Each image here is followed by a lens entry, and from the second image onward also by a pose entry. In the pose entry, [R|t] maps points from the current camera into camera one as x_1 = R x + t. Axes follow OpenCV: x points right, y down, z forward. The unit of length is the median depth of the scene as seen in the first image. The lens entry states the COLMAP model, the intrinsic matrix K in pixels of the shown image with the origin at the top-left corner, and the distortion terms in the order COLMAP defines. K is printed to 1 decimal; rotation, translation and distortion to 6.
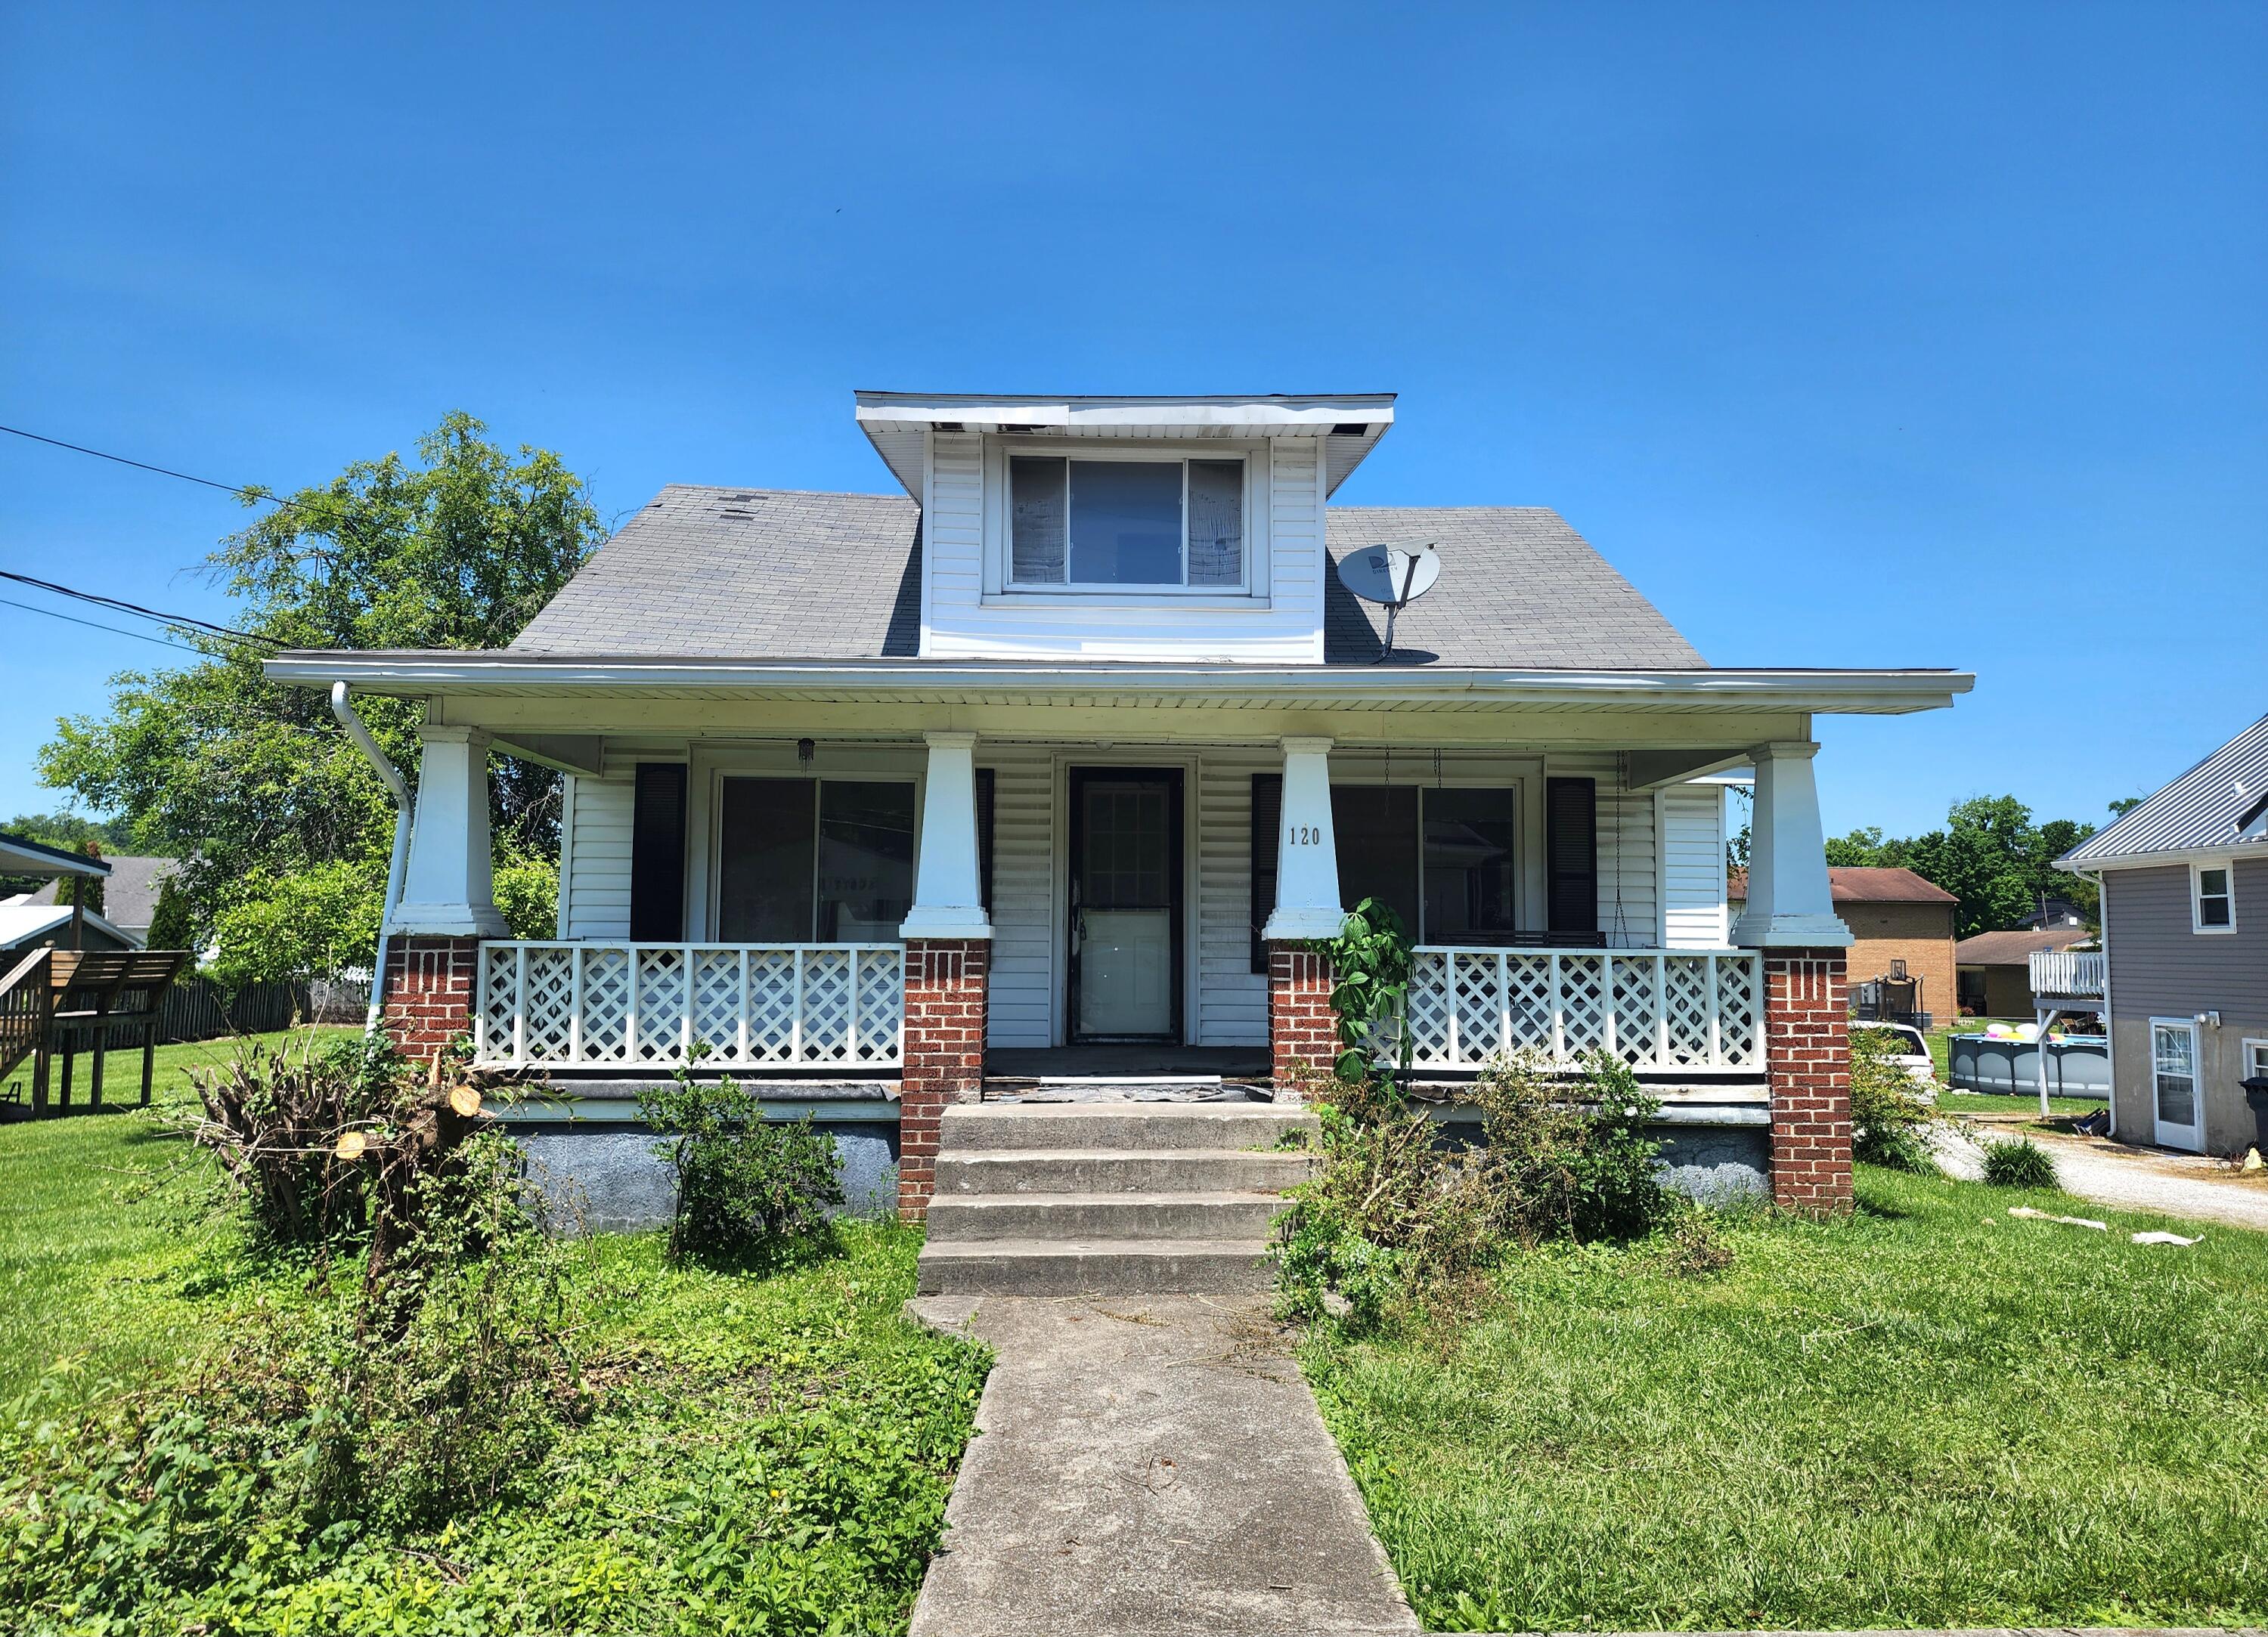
lens RADIAL K [[1515.2, 0, 1157.7], [0, 1515.2, 846.3], [0, 0, 1]] dist [0.093053, -0.045446]
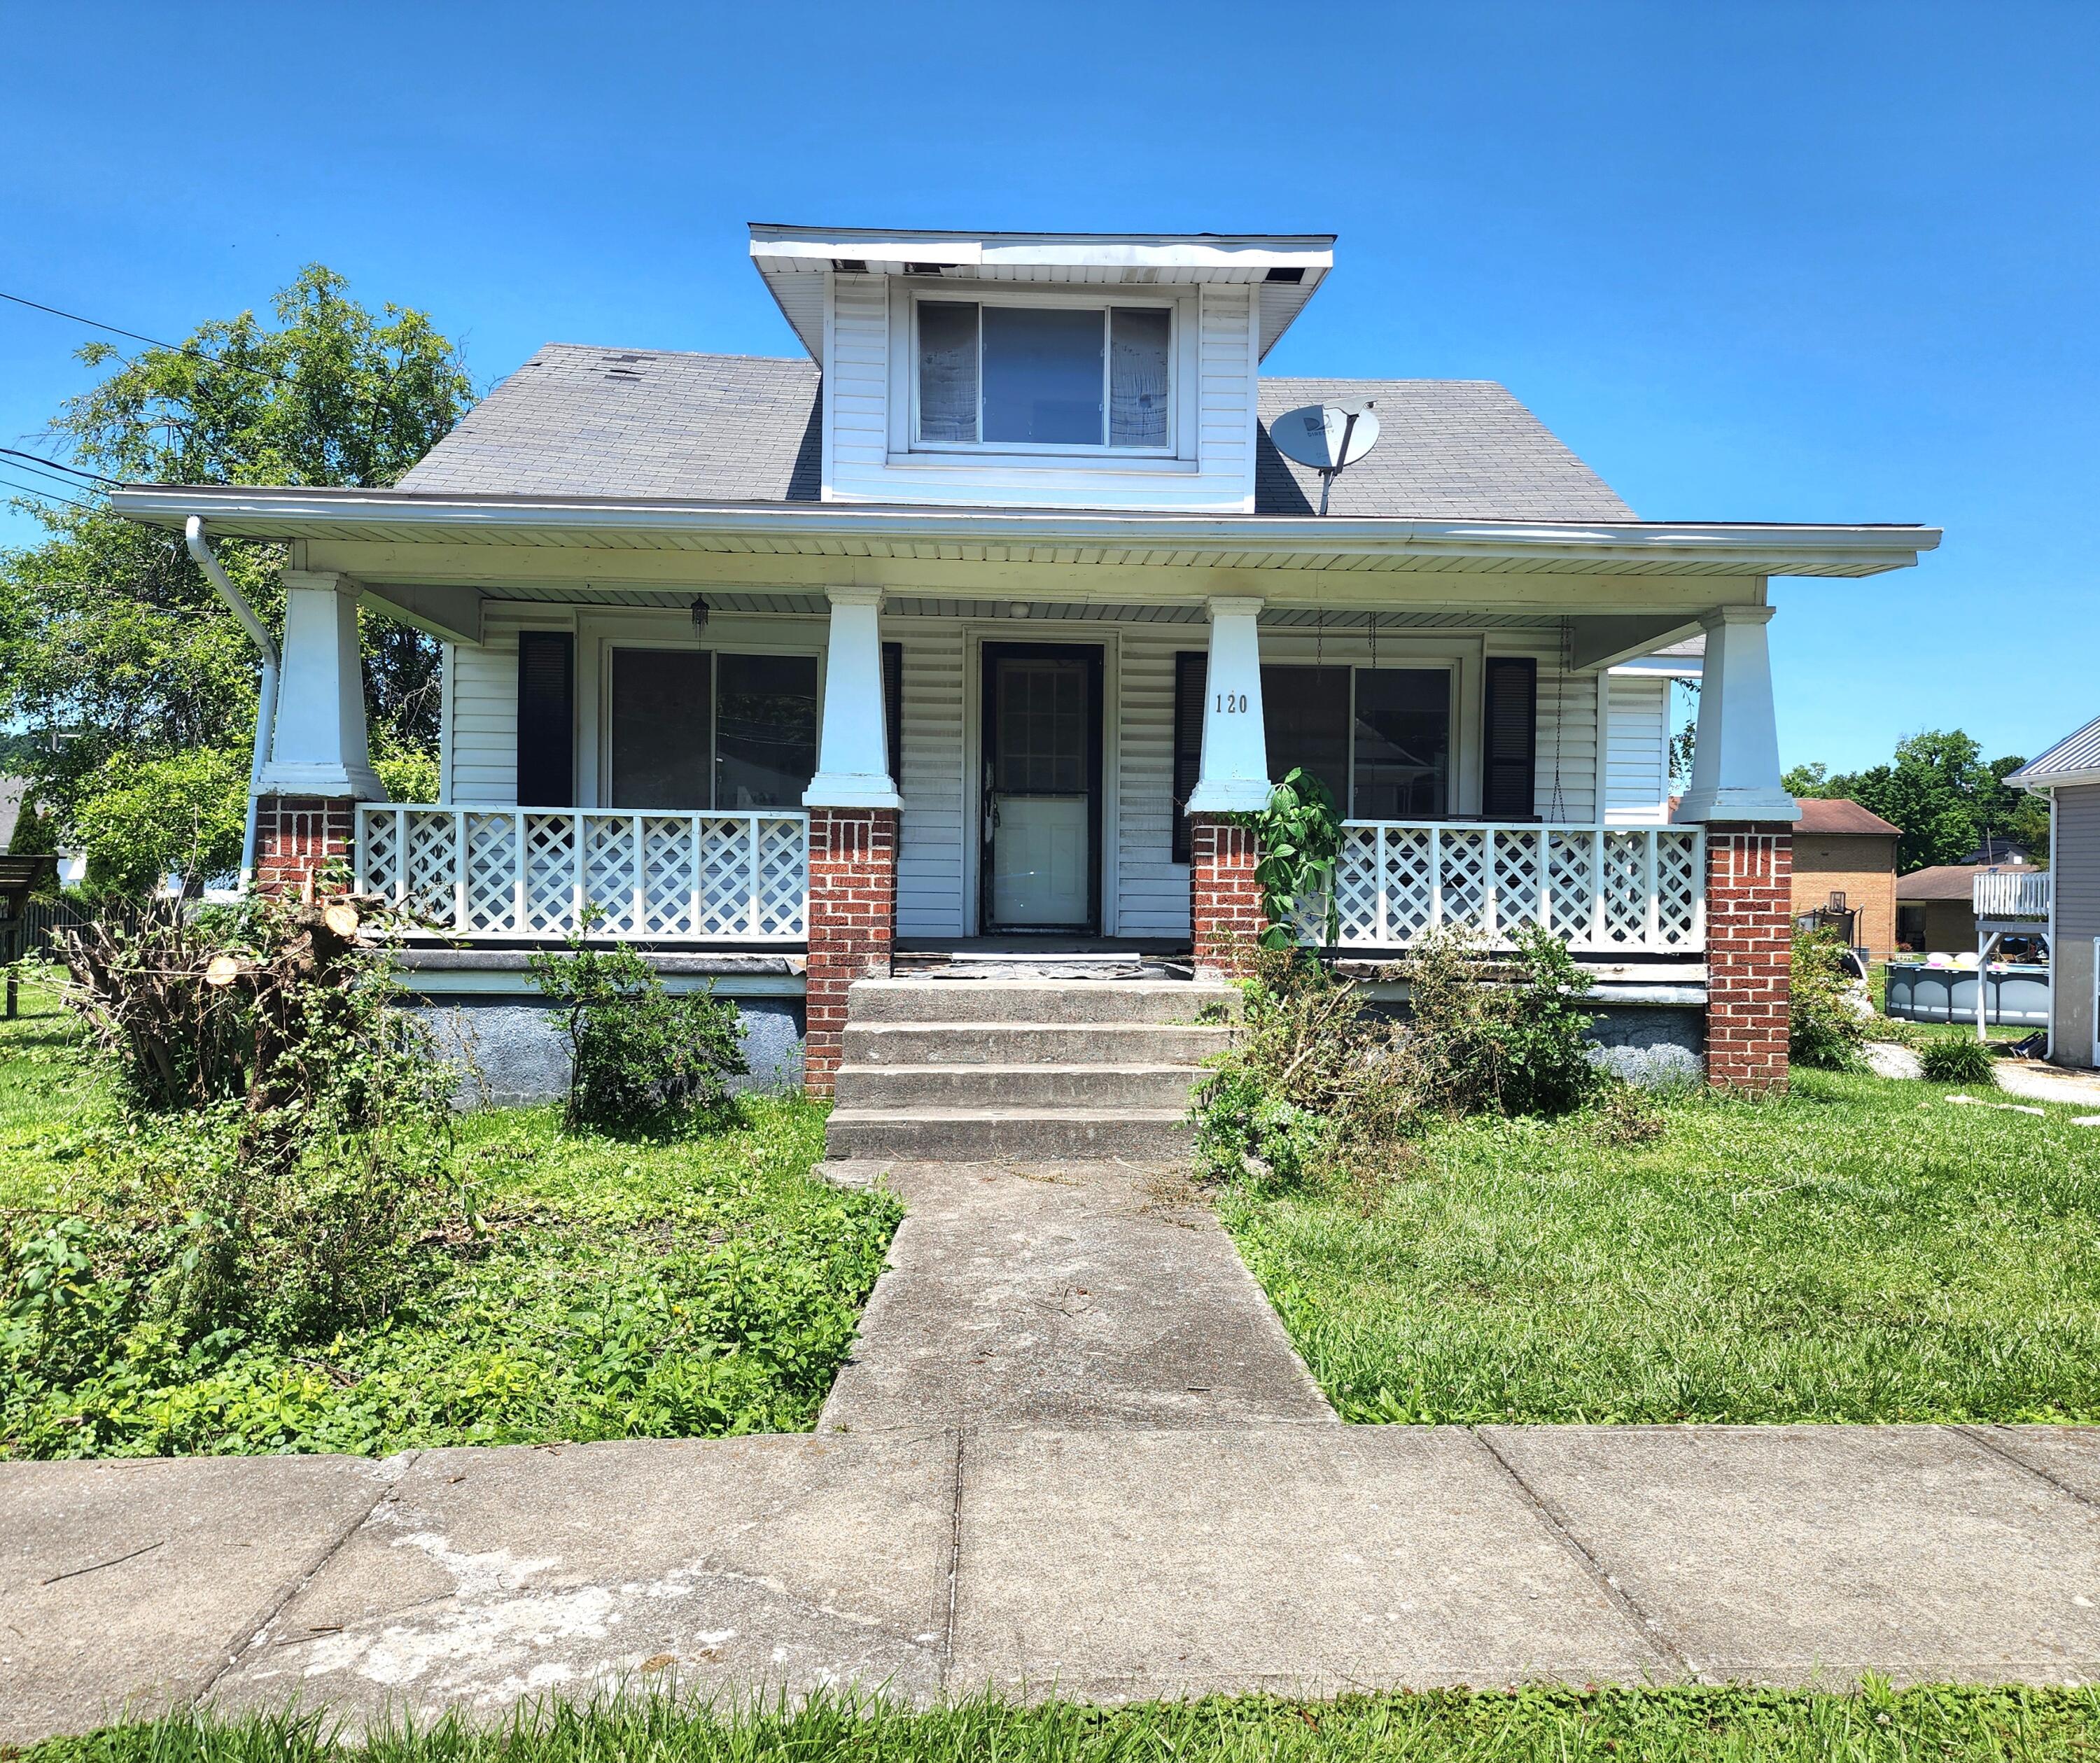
lens RADIAL K [[1576.0, 0, 1095.9], [0, 1576.0, 898.9], [0, 0, 1]] dist [0.101327, -0.051083]
pose [[0.999880, 0.006045, 0.014252, -0.000715], [-0.007087, 0.997215, 0.074237, 0.042799], [-0.013763, -0.074329, 0.997139, 0.008416]]
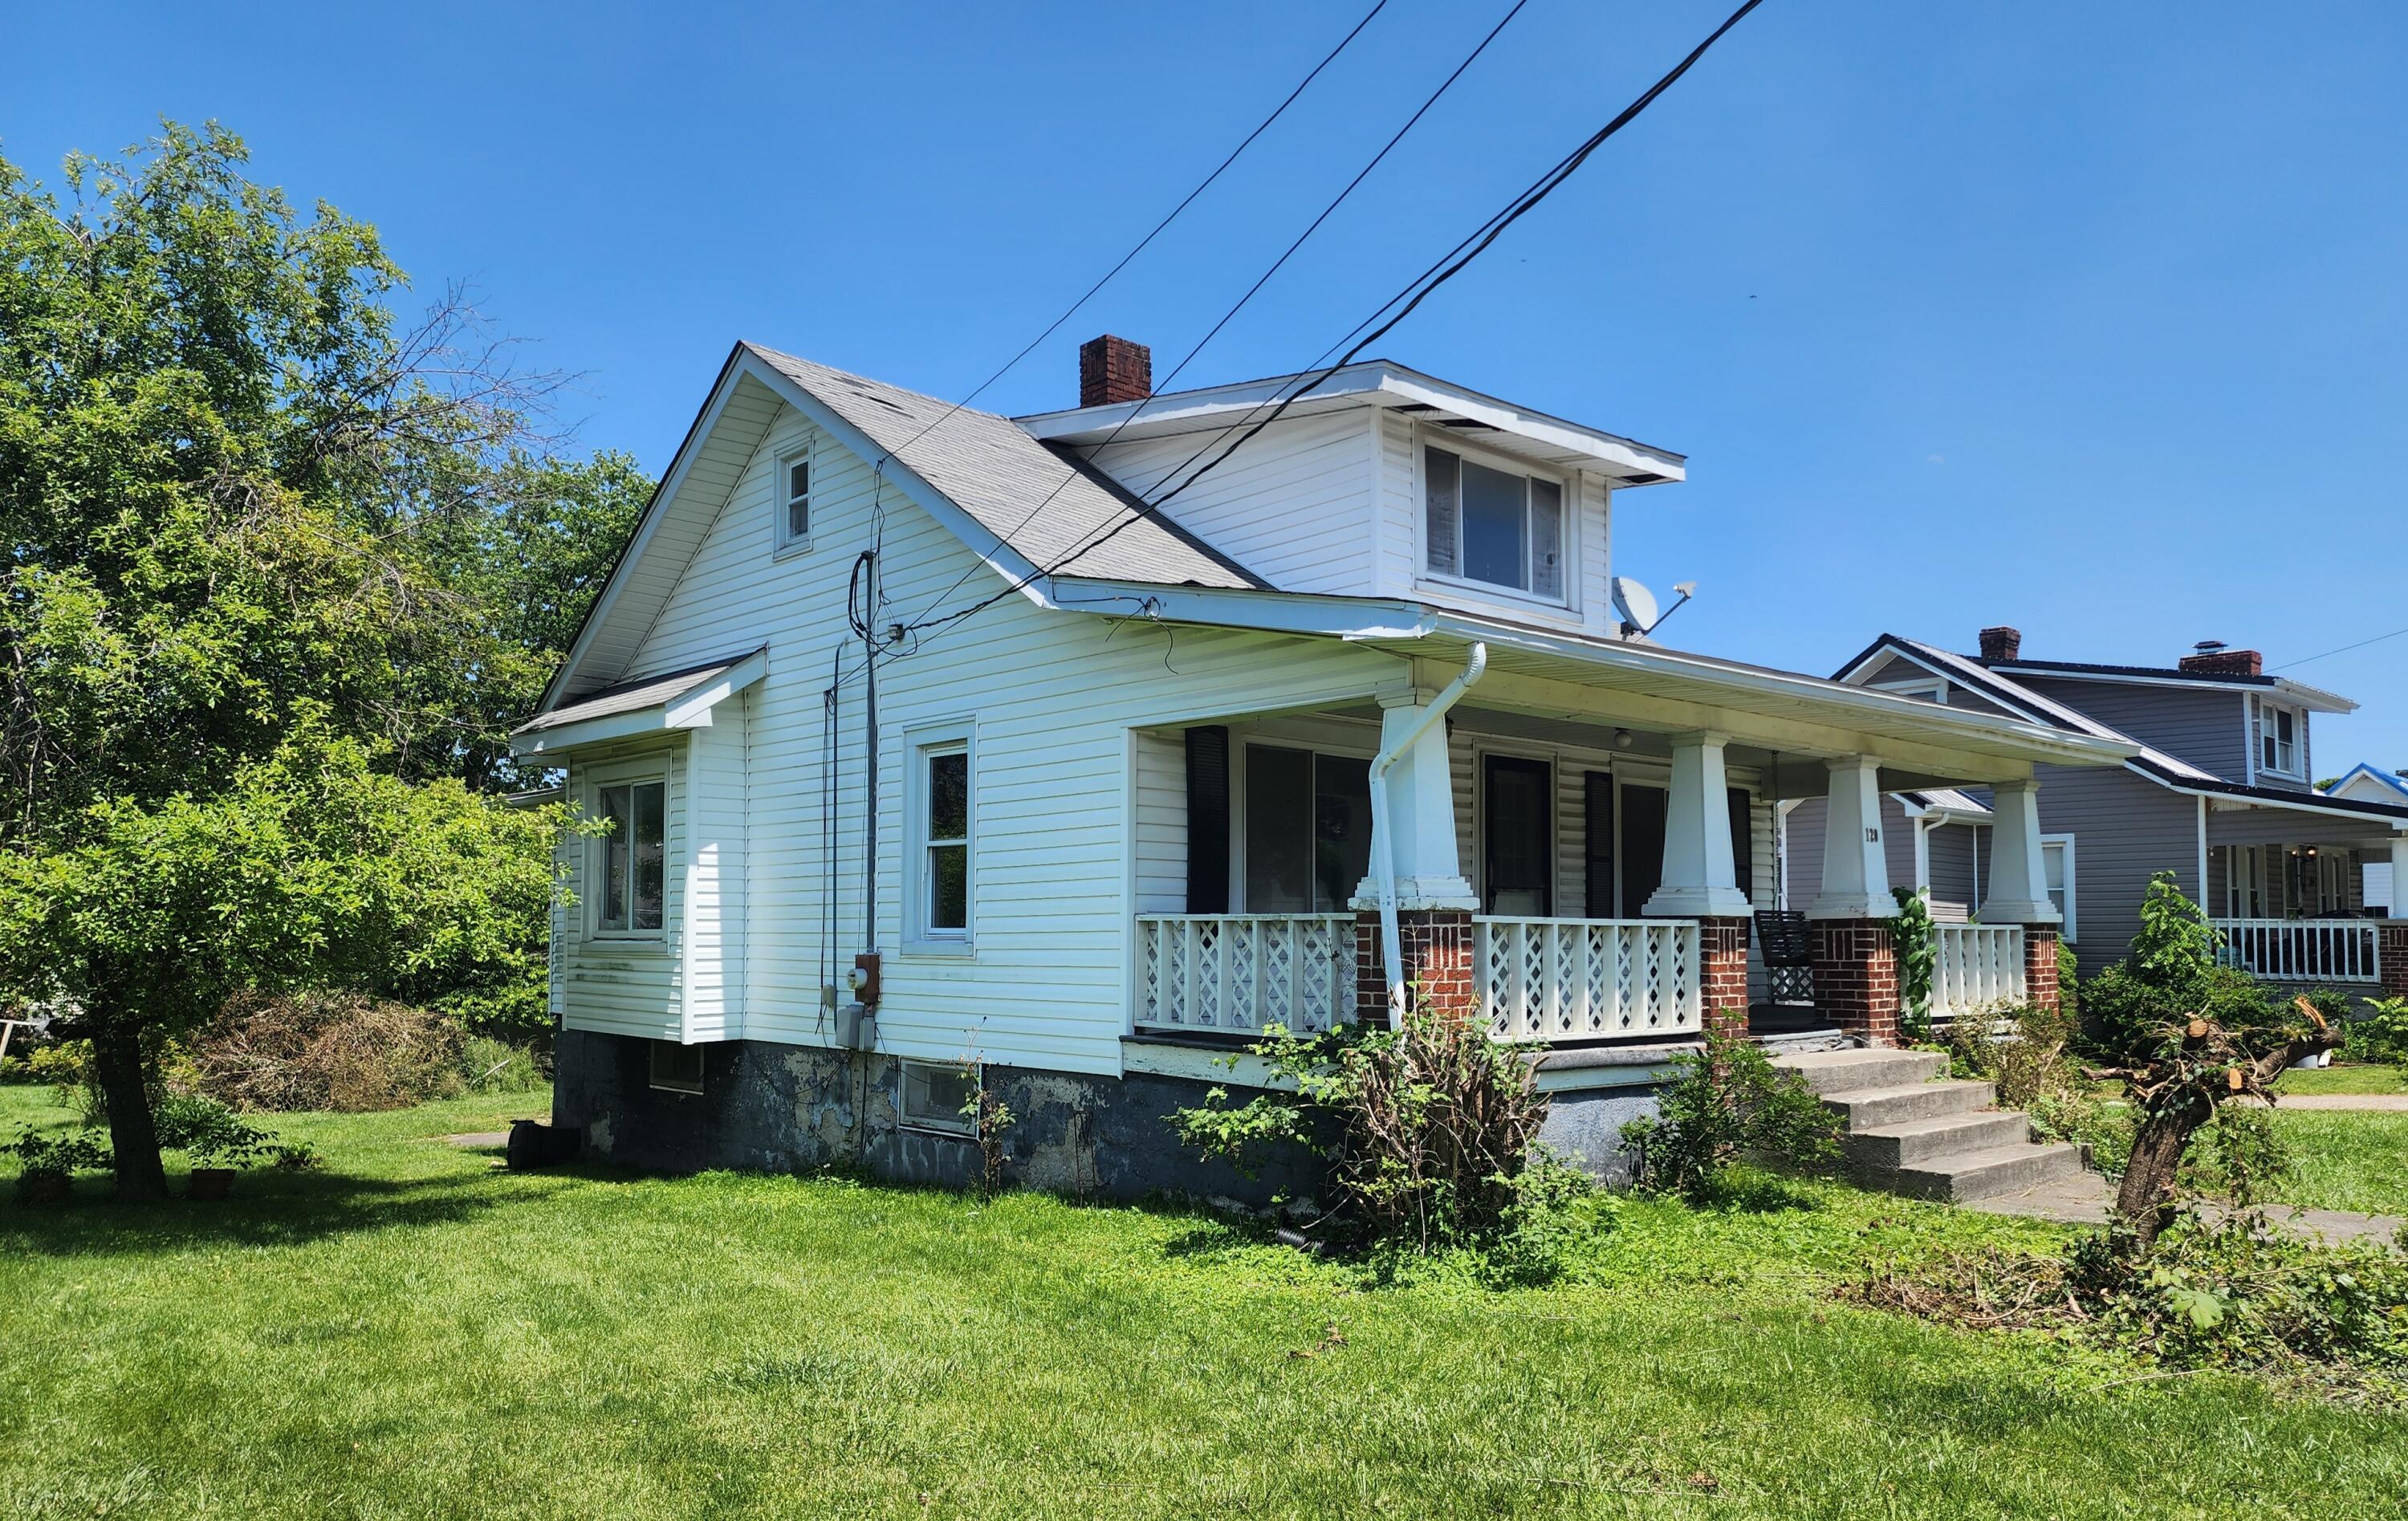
lens RADIAL K [[1675.3, 0, 1226.5], [0, 1675.3, 874.4], [0, 0, 1]] dist [0.051342, 0.000668]
pose [[0.766023, 0.018652, 0.642543, -1.209848], [-0.039485, 0.999057, 0.018071, 0.021690], [-0.641600, -0.039213, 0.766037, 0.276924]]
